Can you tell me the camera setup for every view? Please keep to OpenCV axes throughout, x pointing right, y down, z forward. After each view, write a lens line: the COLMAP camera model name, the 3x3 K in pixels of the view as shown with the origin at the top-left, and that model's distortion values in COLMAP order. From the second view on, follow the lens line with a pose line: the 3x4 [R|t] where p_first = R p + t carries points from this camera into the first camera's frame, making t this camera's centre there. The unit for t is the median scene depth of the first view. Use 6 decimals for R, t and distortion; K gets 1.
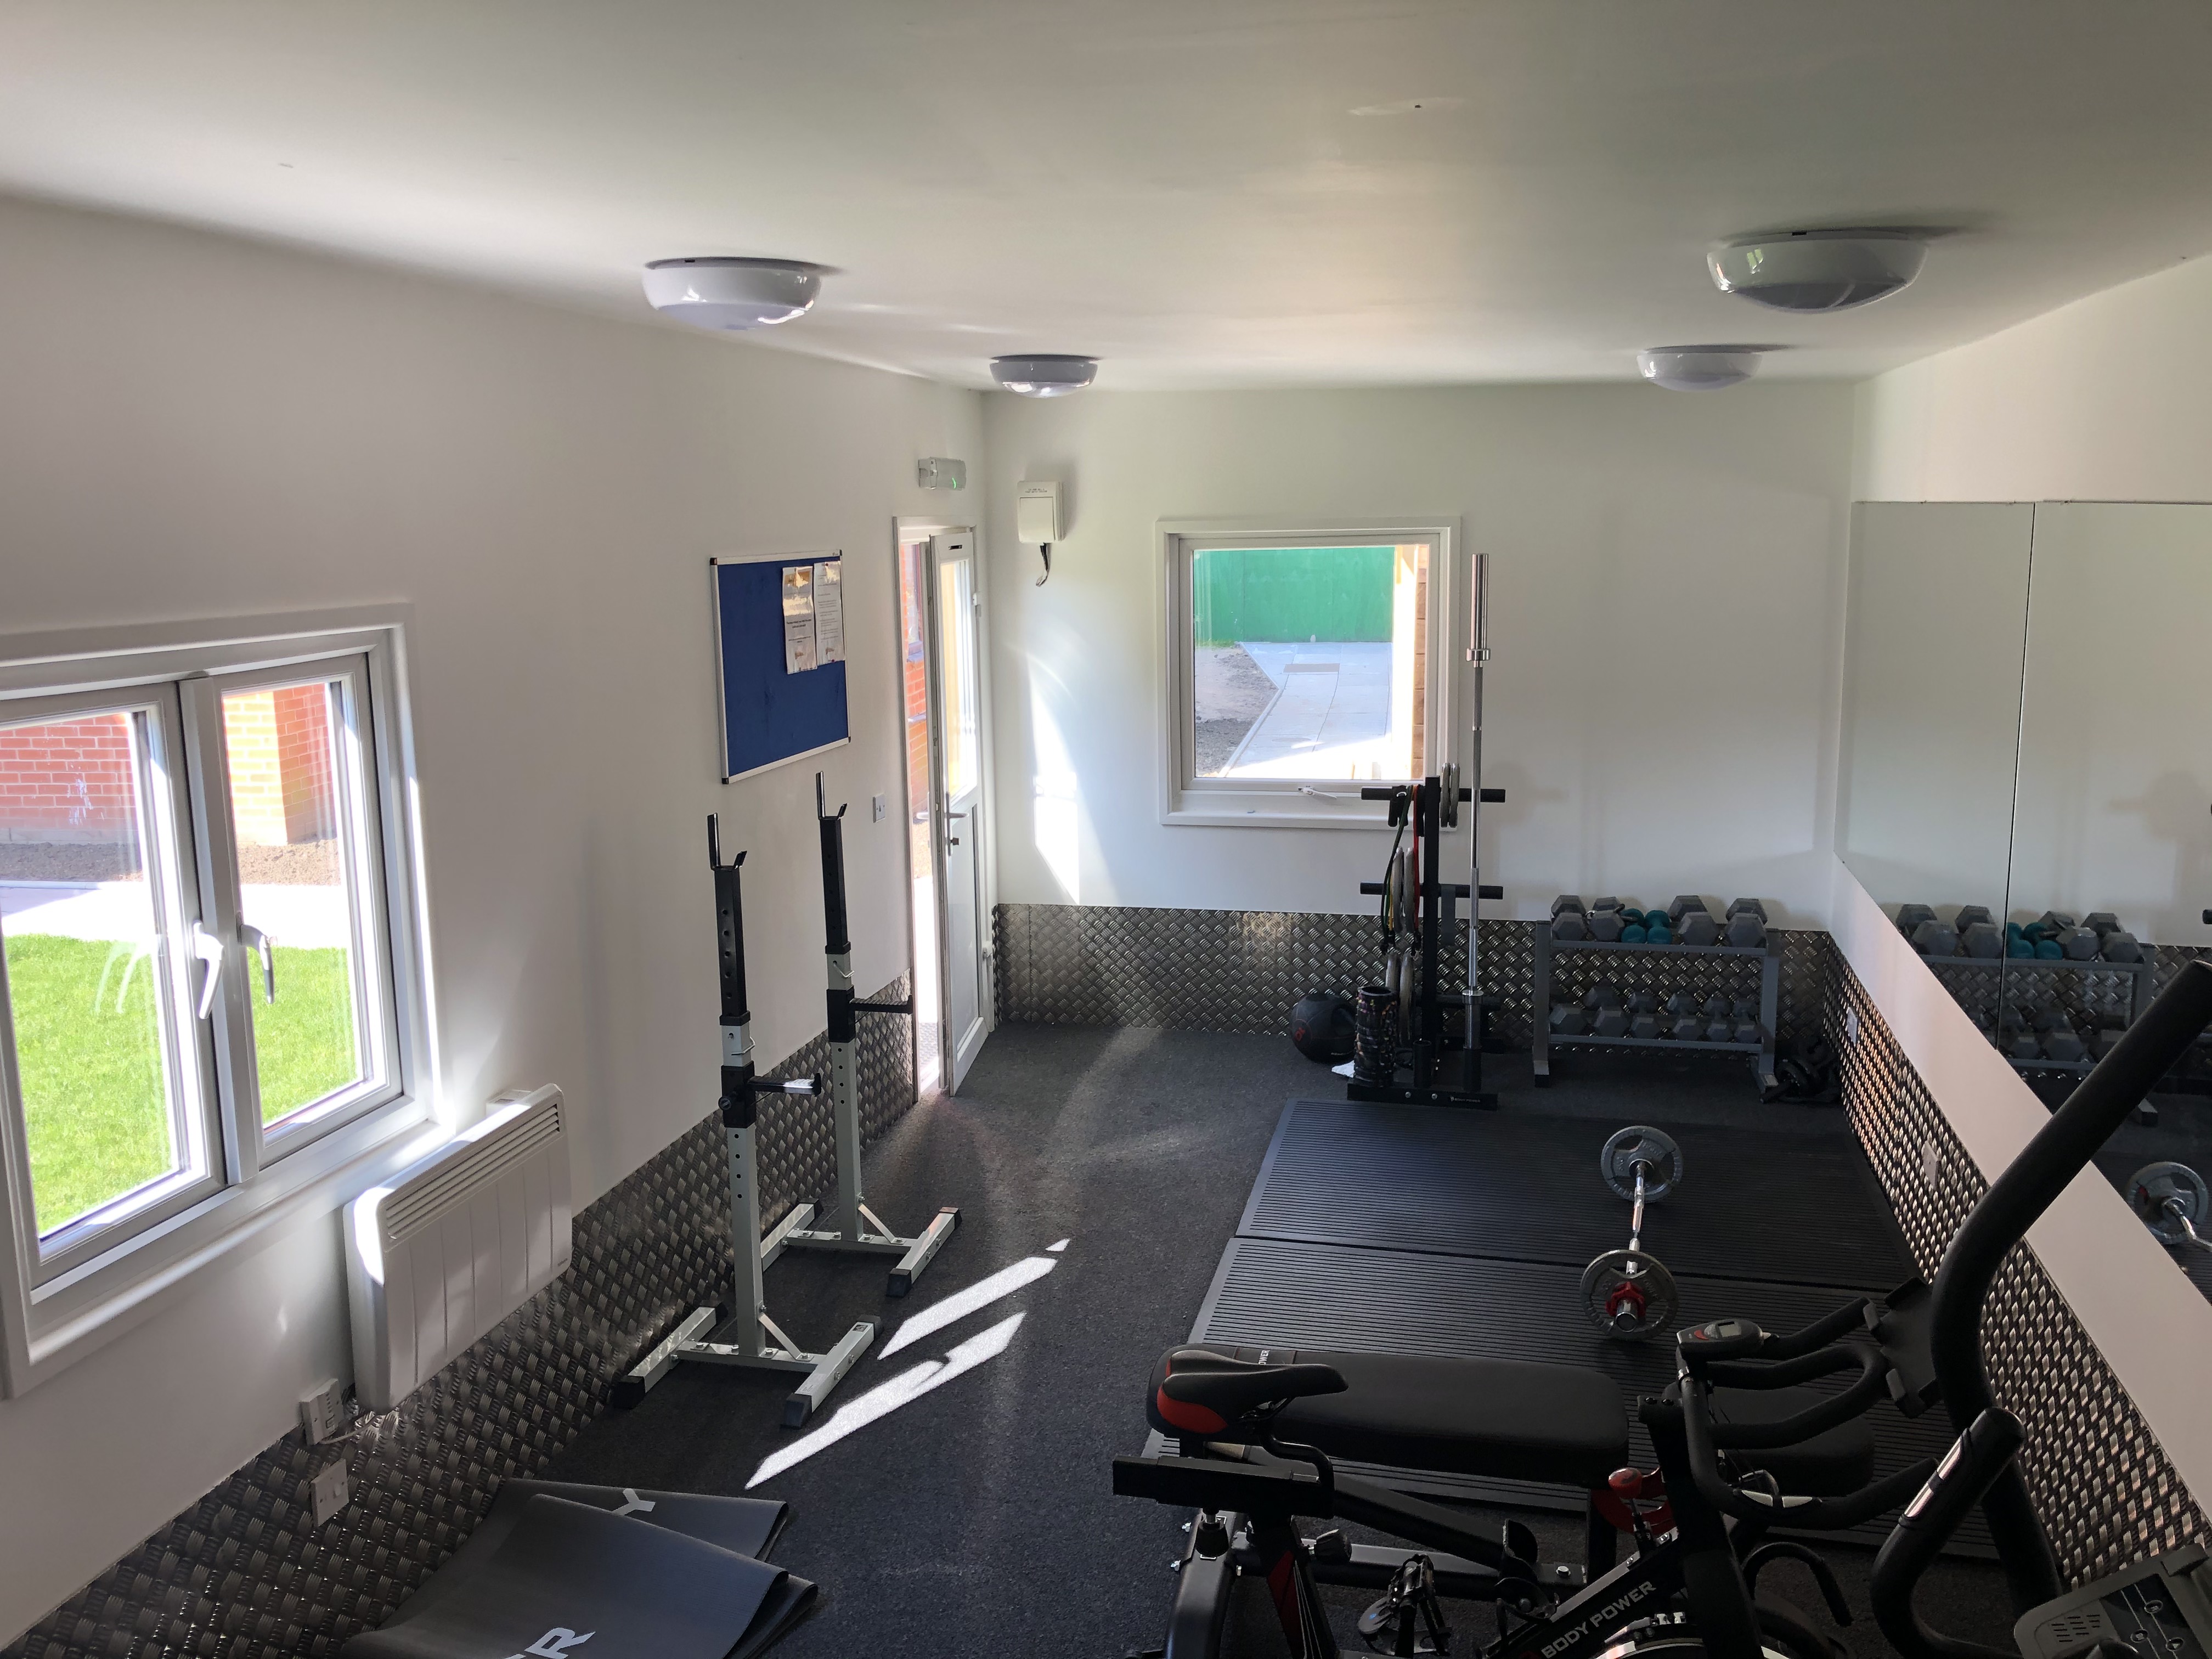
lens RADIAL K [[1755.4, 0, 1098.8], [0, 1755.4, 795.2], [0, 0, 1]] dist [0.124313, -0.390169]
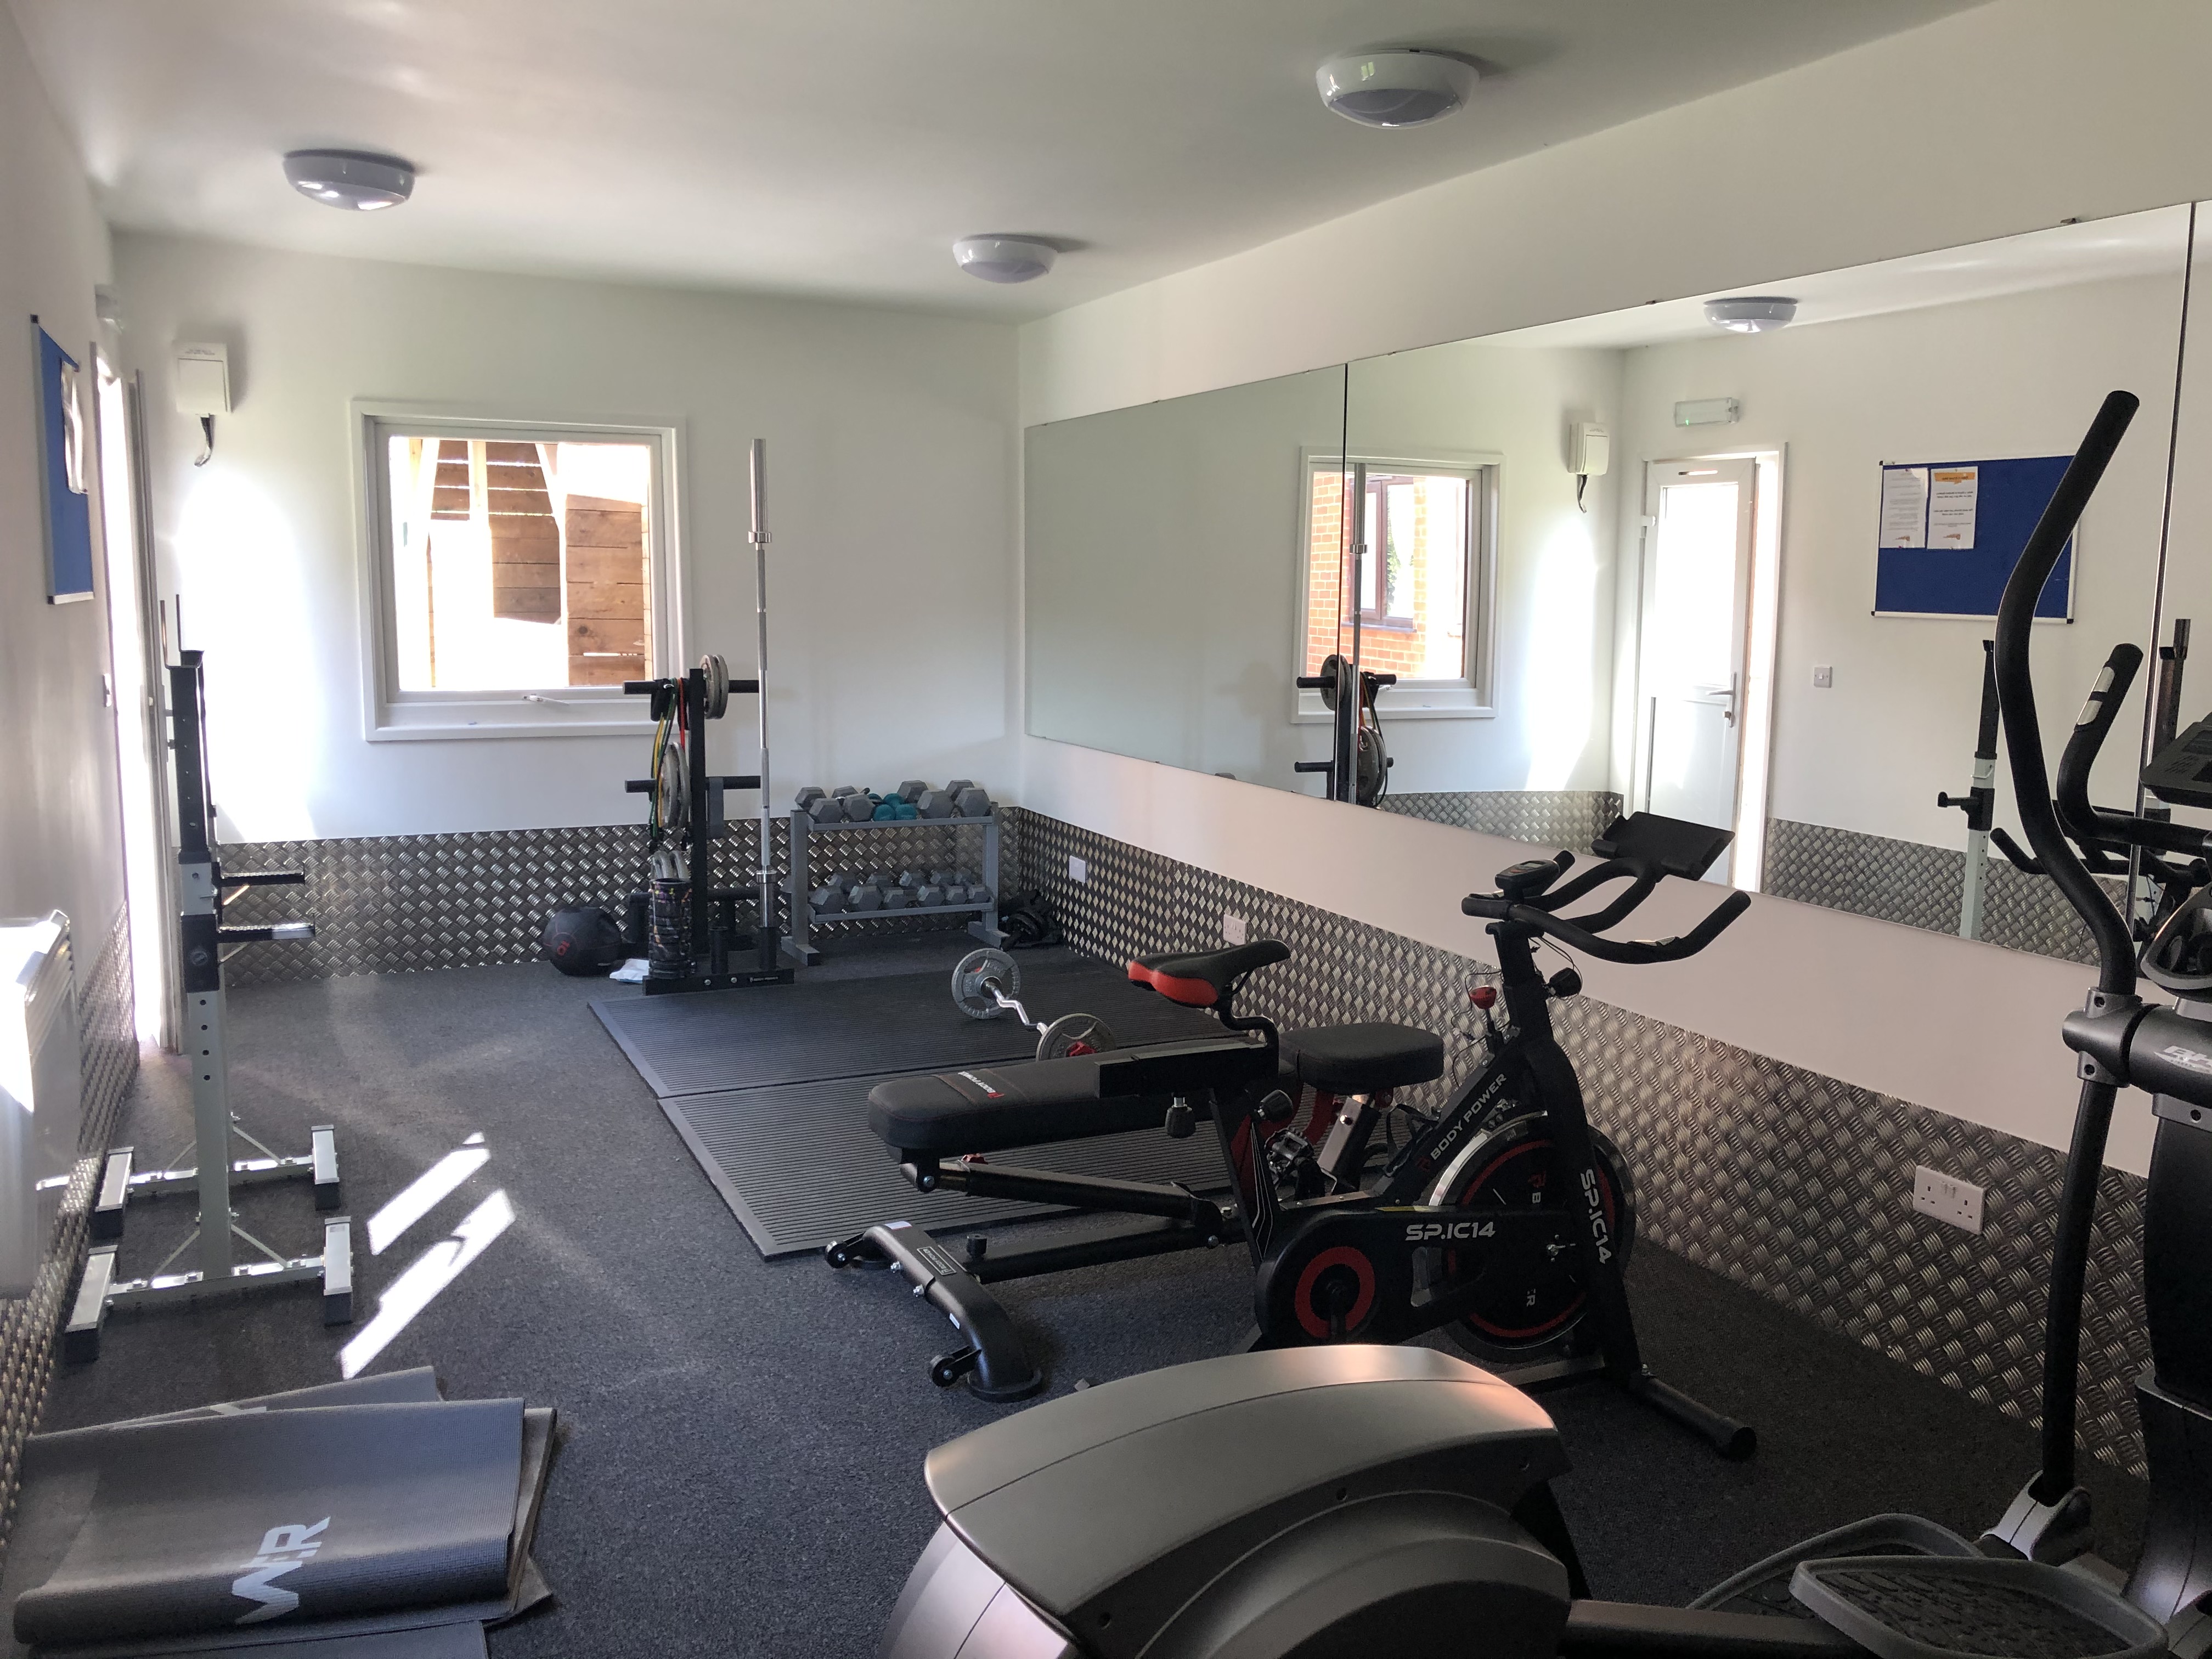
lens RADIAL K [[1767.8, 0, 1106.0], [0, 1767.8, 829.5], [0, 0, 1]] dist [0.069580, -0.177095]
pose [[0.780254, -0.055044, 0.623037, -0.270280], [0.071712, 0.997424, -0.001688, 0.102090], [-0.621339, 0.045997, 0.782191, 0.073734]]
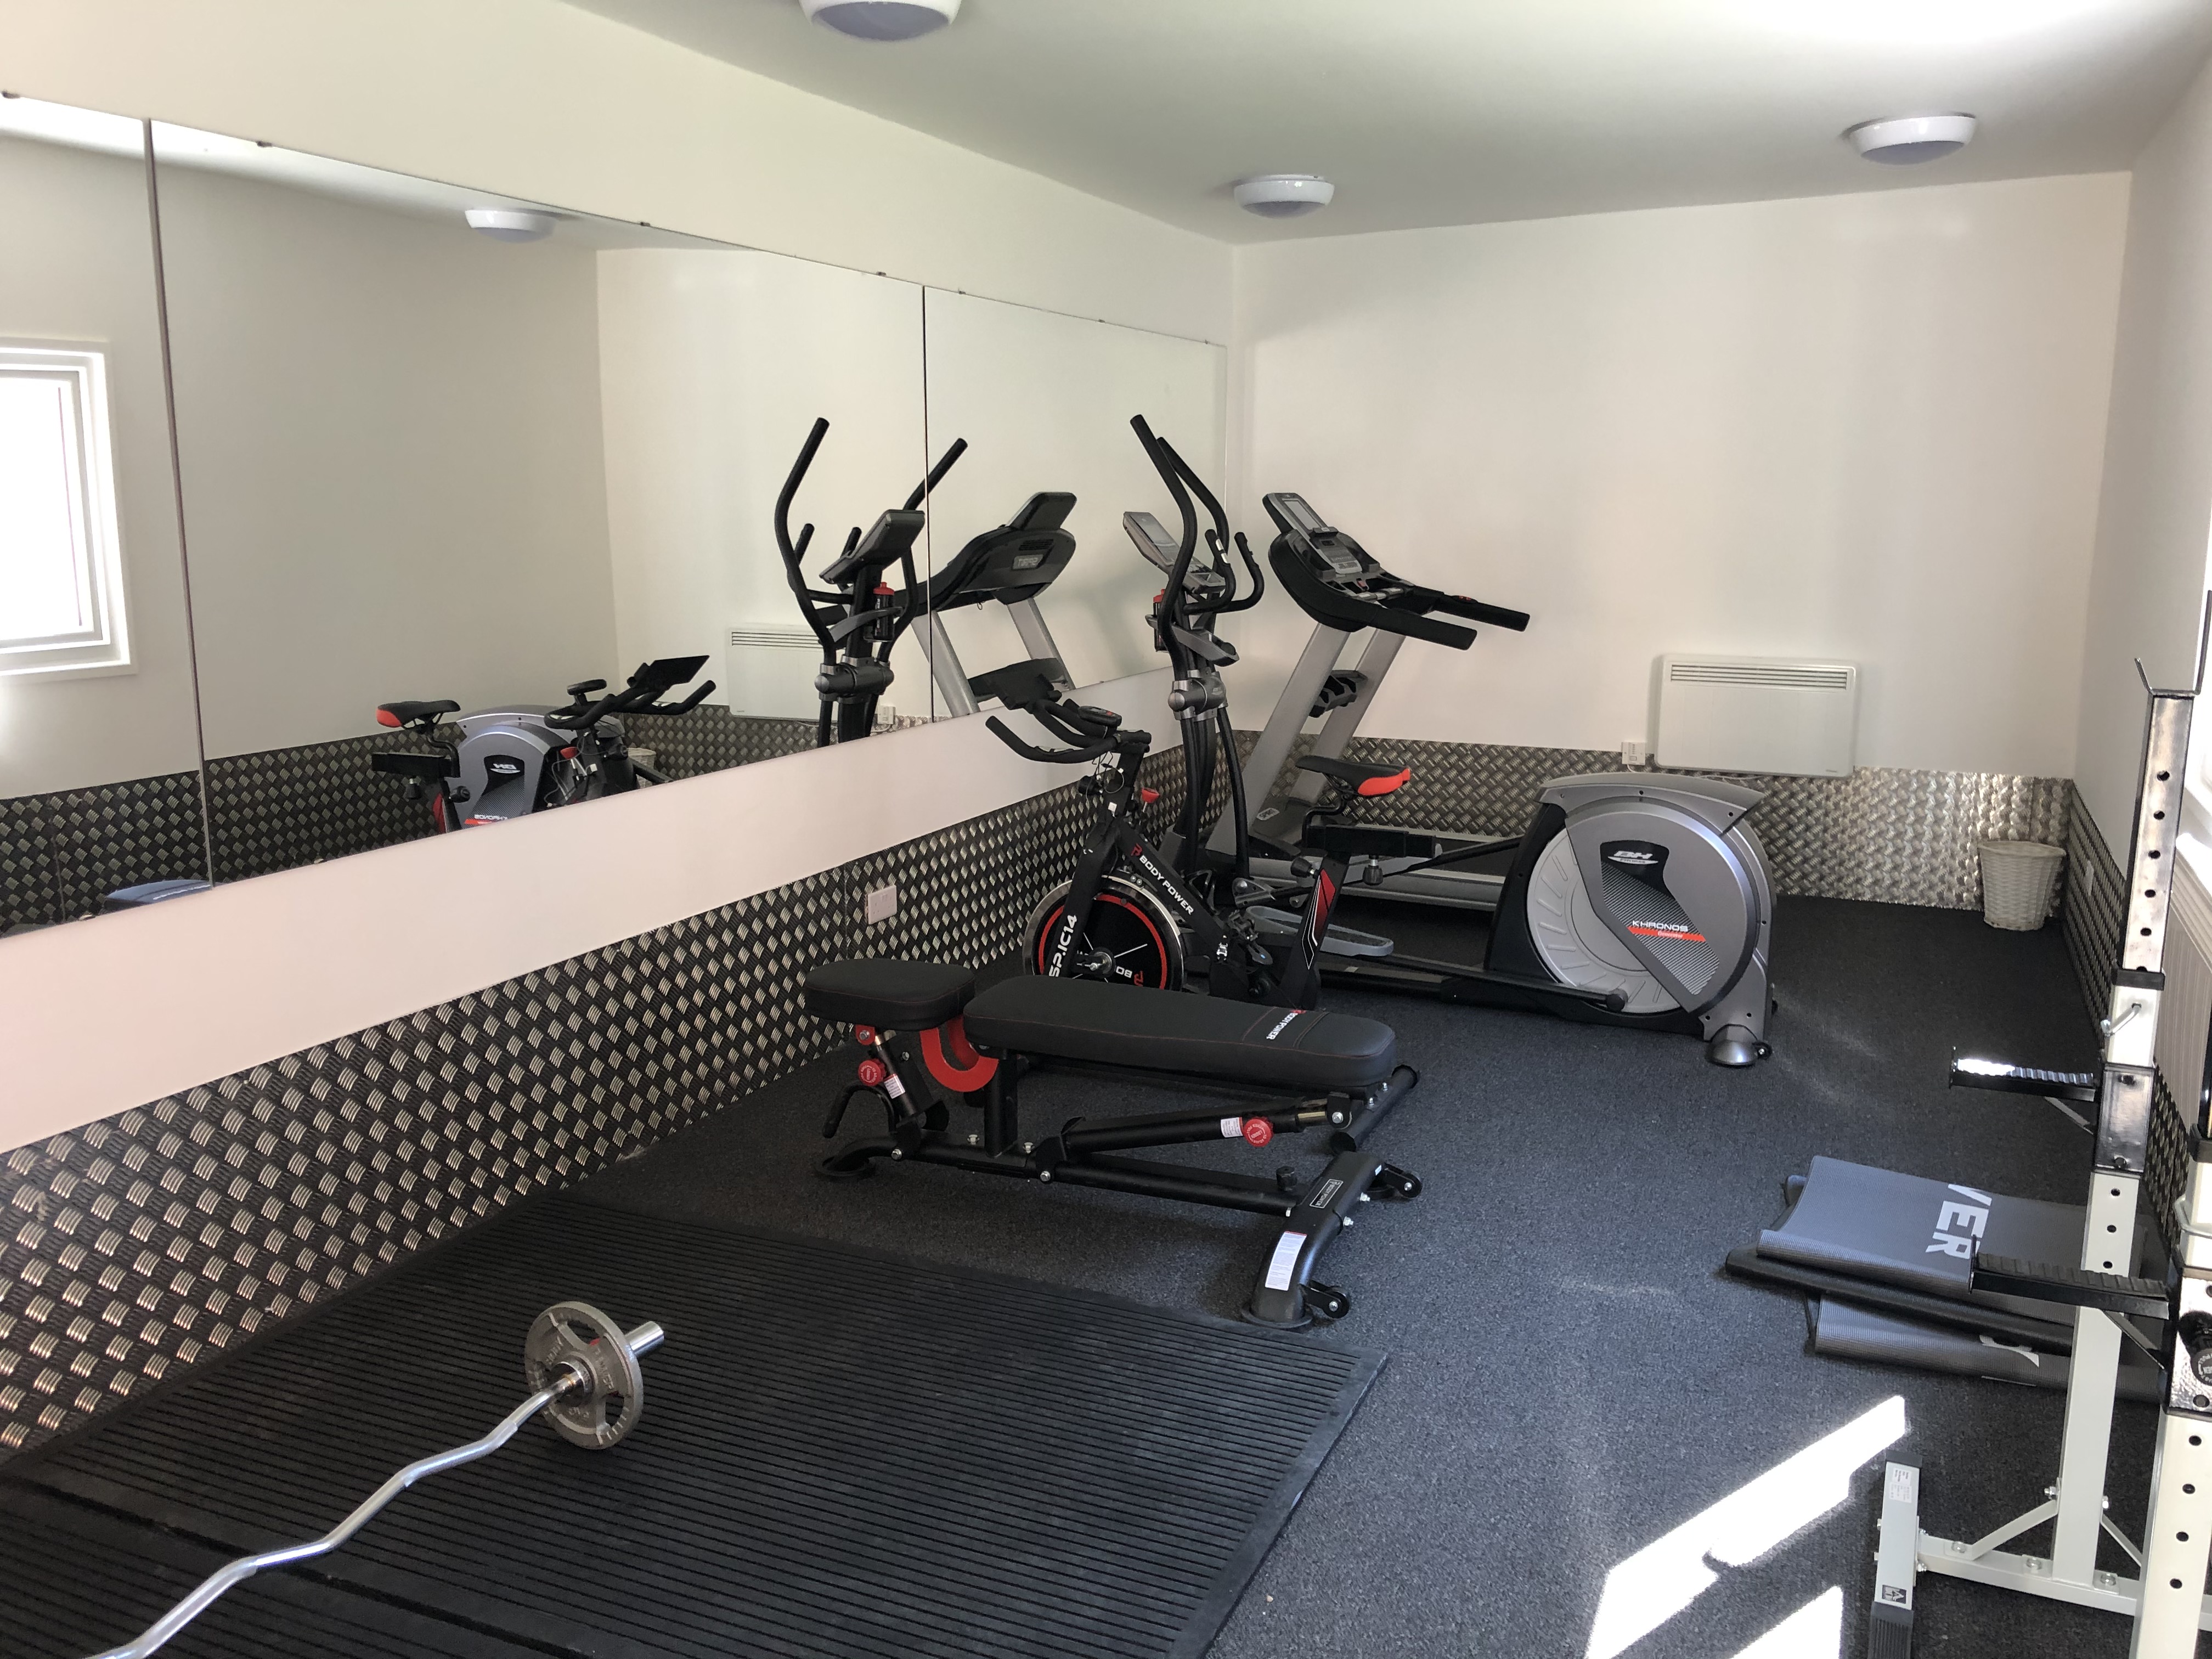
lens RADIAL K [[1767.8, 0, 1106.0], [0, 1767.8, 829.5], [0, 0, 1]] dist [0.069580, -0.177095]
pose [[-0.986300, -0.015591, 0.164224, 0.009068], [0.041753, 0.939515, 0.339955, -0.069919], [-0.159592, 0.342154, -0.925992, 1.061778]]
